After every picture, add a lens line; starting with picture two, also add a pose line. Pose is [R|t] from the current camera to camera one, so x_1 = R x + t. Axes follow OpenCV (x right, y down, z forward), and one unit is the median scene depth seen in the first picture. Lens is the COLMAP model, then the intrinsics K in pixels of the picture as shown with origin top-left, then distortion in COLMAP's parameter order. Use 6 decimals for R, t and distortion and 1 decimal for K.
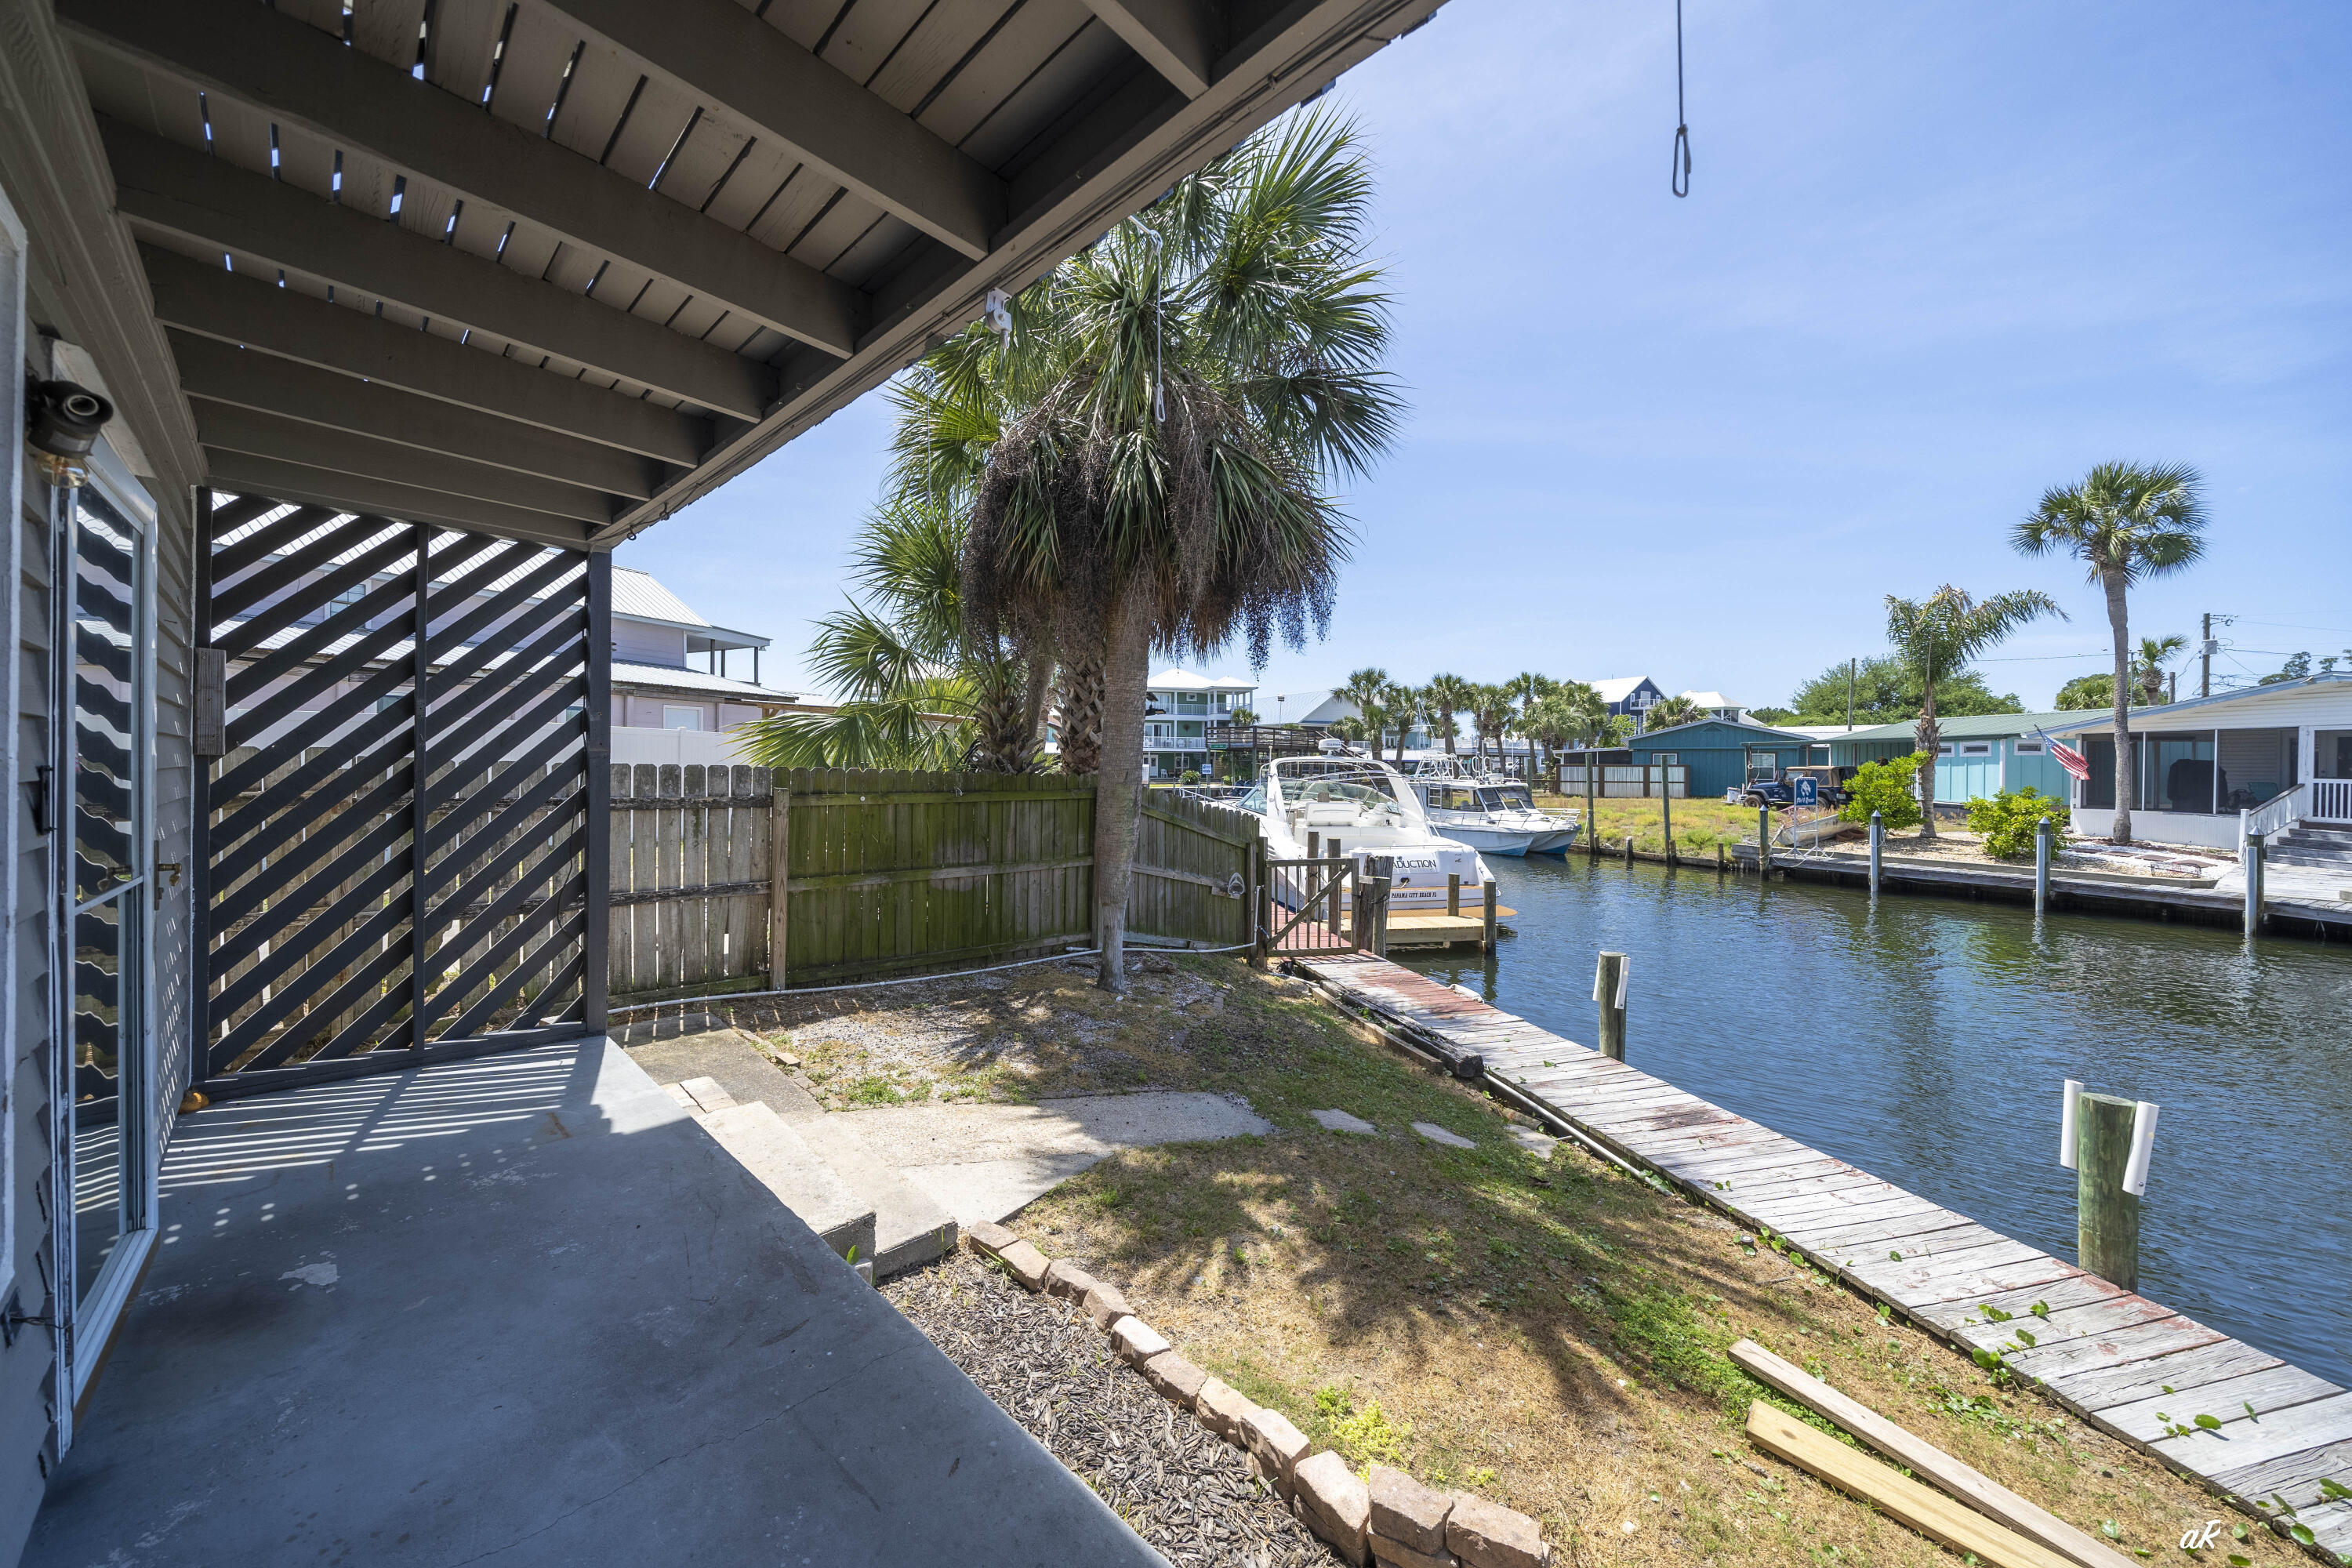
lens RADIAL K [[843.6, 0, 1176.0], [0, 843.6, 784.0], [0, 0, 1]] dist [0.000702, -0.000168]
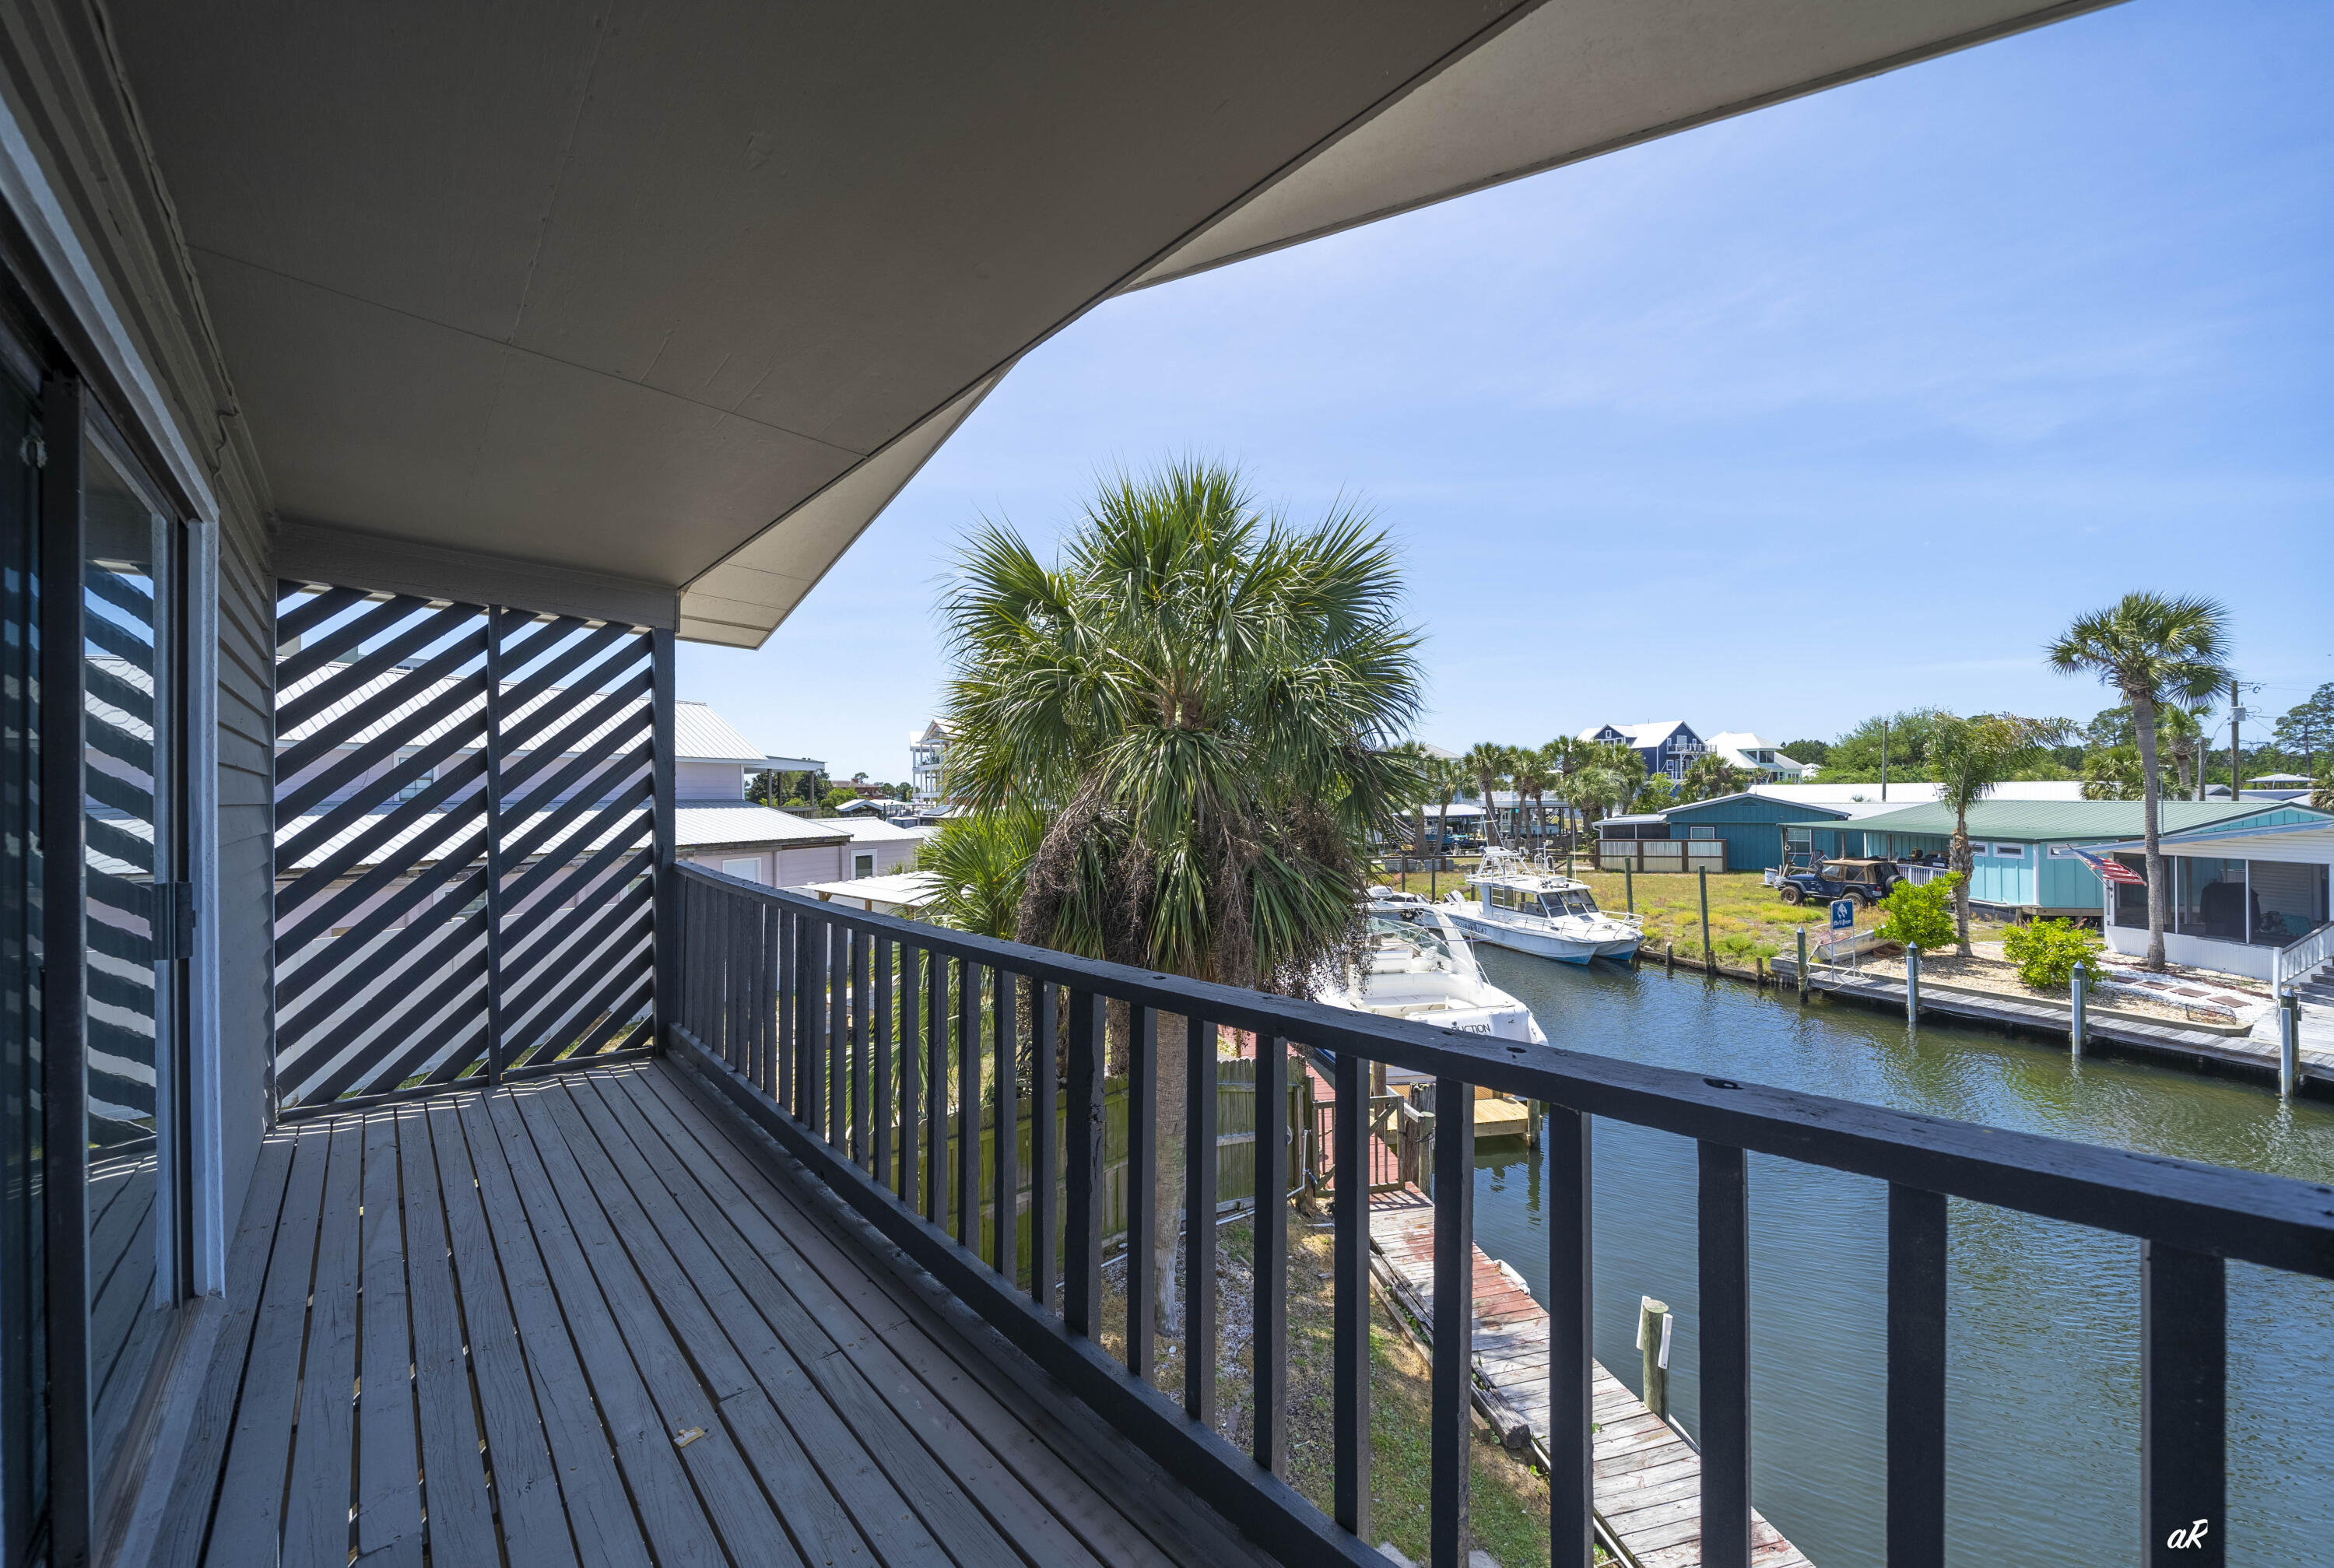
lens RADIAL K [[822.6, 0, 1214.5], [0, 822.6, 790.2], [0, 0, 1]] dist [-0.001474, 0.000119]
pose [[0.999785, -0.017770, -0.010690, 0.002298], [0.017701, 0.999822, -0.006552, -0.145358], [0.010804, 0.006361, 0.999921, -0.000915]]
